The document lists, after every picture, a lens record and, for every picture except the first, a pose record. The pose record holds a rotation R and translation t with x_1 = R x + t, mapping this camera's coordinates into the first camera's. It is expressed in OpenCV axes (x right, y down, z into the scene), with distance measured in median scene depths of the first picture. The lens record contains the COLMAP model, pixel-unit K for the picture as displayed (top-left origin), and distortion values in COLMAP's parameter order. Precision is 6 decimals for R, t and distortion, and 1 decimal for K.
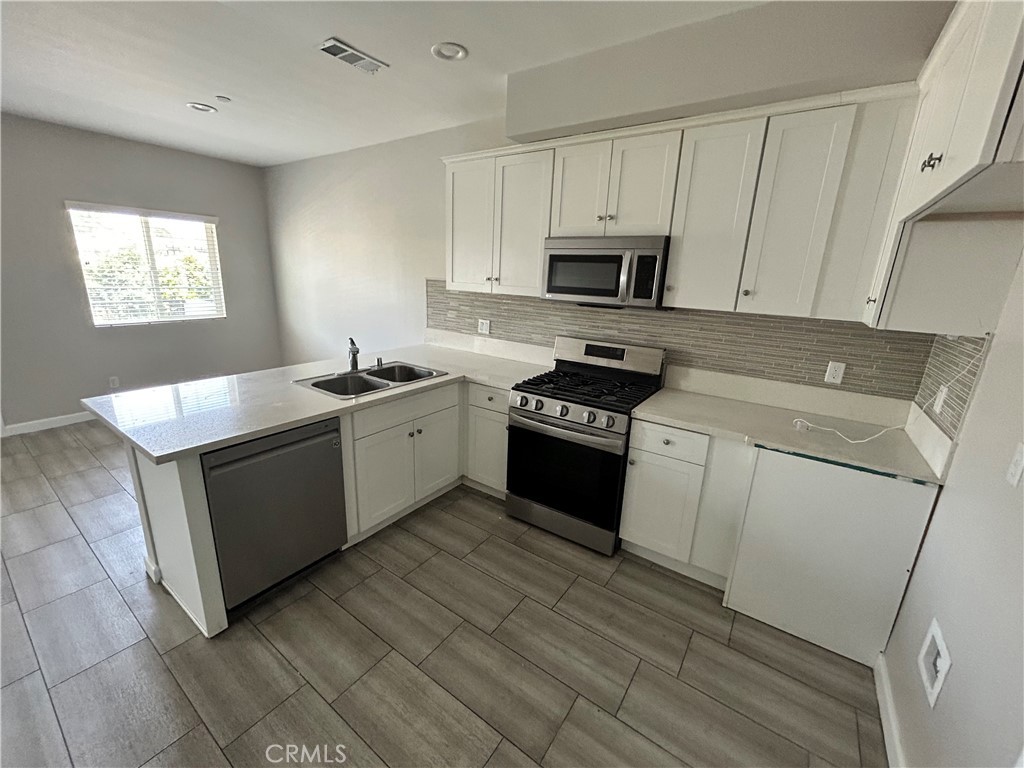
lens RADIAL K [[415.2, 0, 512.0], [0, 415.2, 381.3], [0, 0, 1]] dist [0.000379, 0.000579]
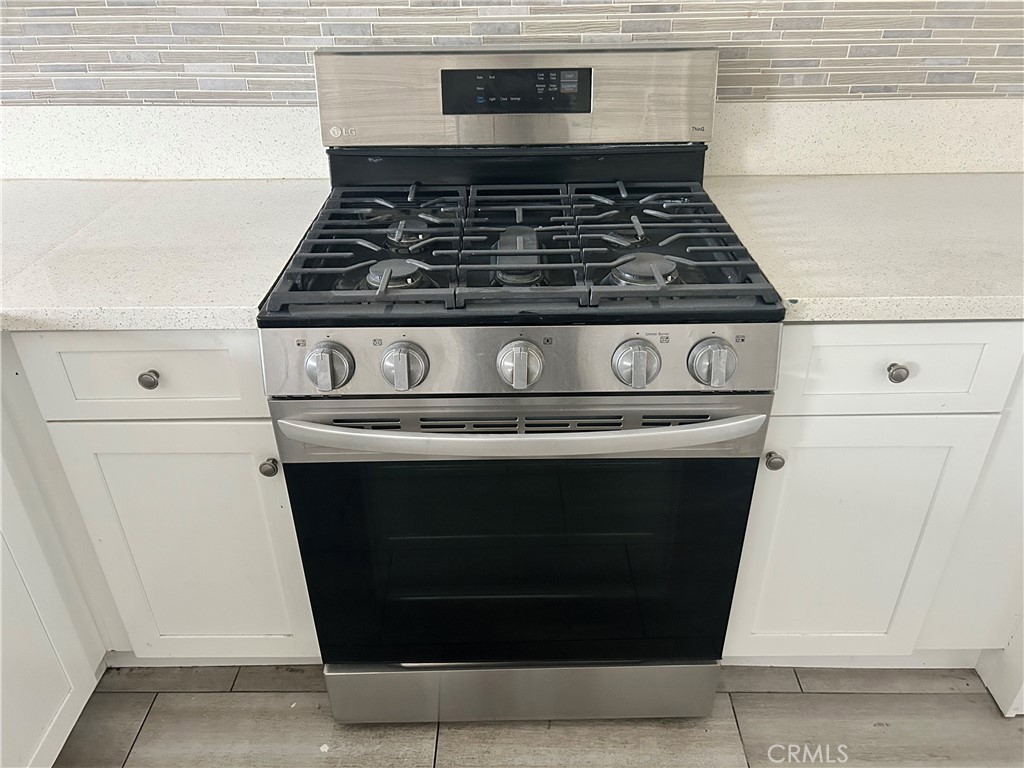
lens RADIAL K [[768.1, 0, 512.0], [0, 768.1, 384.0], [0, 0, 1]] dist [0.090688, -0.147592]
pose [[0.822317, -0.331391, 0.462573, -0.102821], [0.182251, 0.923478, 0.337600, -0.076901], [-0.539054, -0.193310, 0.819788, 0.624815]]
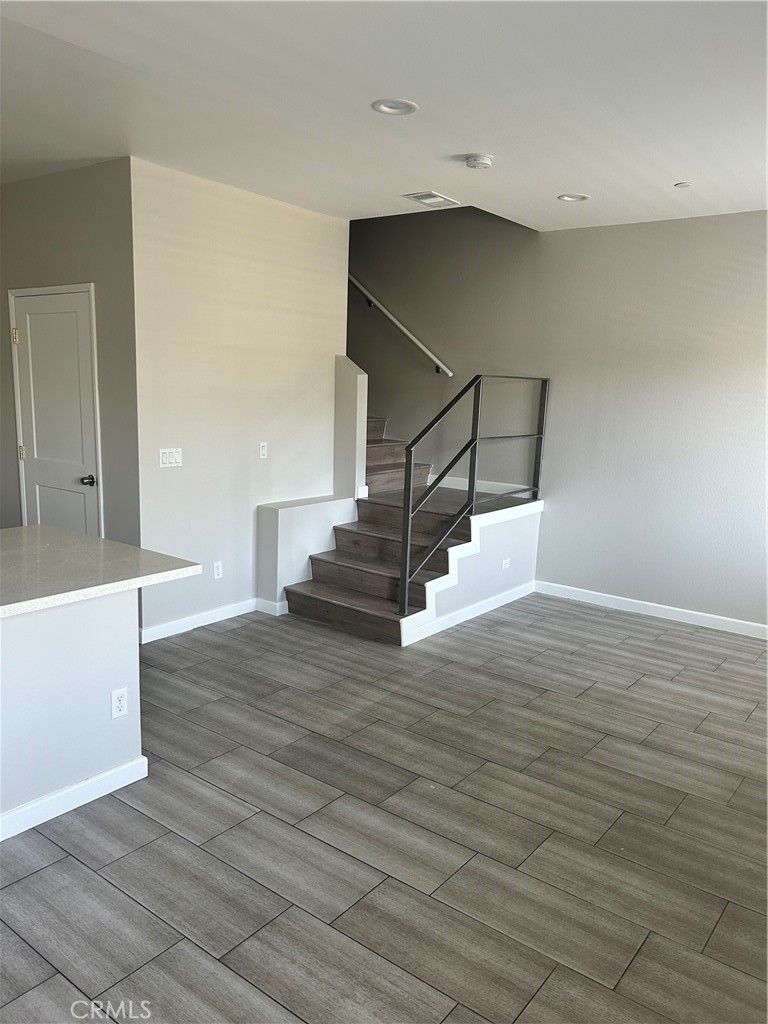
lens RADIAL K [[768.1, 0, 381.2], [0, 768.1, 530.4], [0, 0, 1]] dist [0.090688, -0.147592]
pose [[-0.996492, -0.077828, 0.030760, -1.224875], [-0.056378, 0.895965, 0.440531, -0.550052], [-0.061845, 0.437251, -0.897210, 1.911353]]
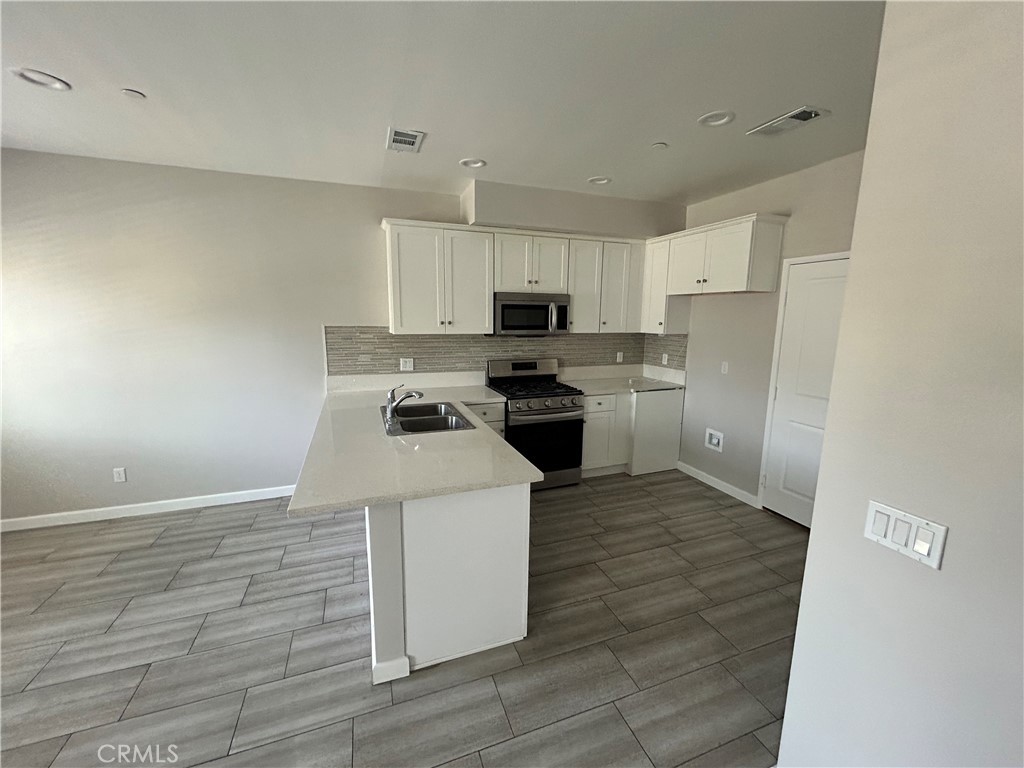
lens RADIAL K [[415.2, 0, 512.0], [0, 415.2, 381.3], [0, 0, 1]] dist [0.000379, 0.000579]
pose [[0.570282, -0.165616, 0.804581, -1.209330], [0.221068, 0.974272, 0.043854, -0.109126], [-0.791143, 0.152858, 0.592222, 0.173173]]
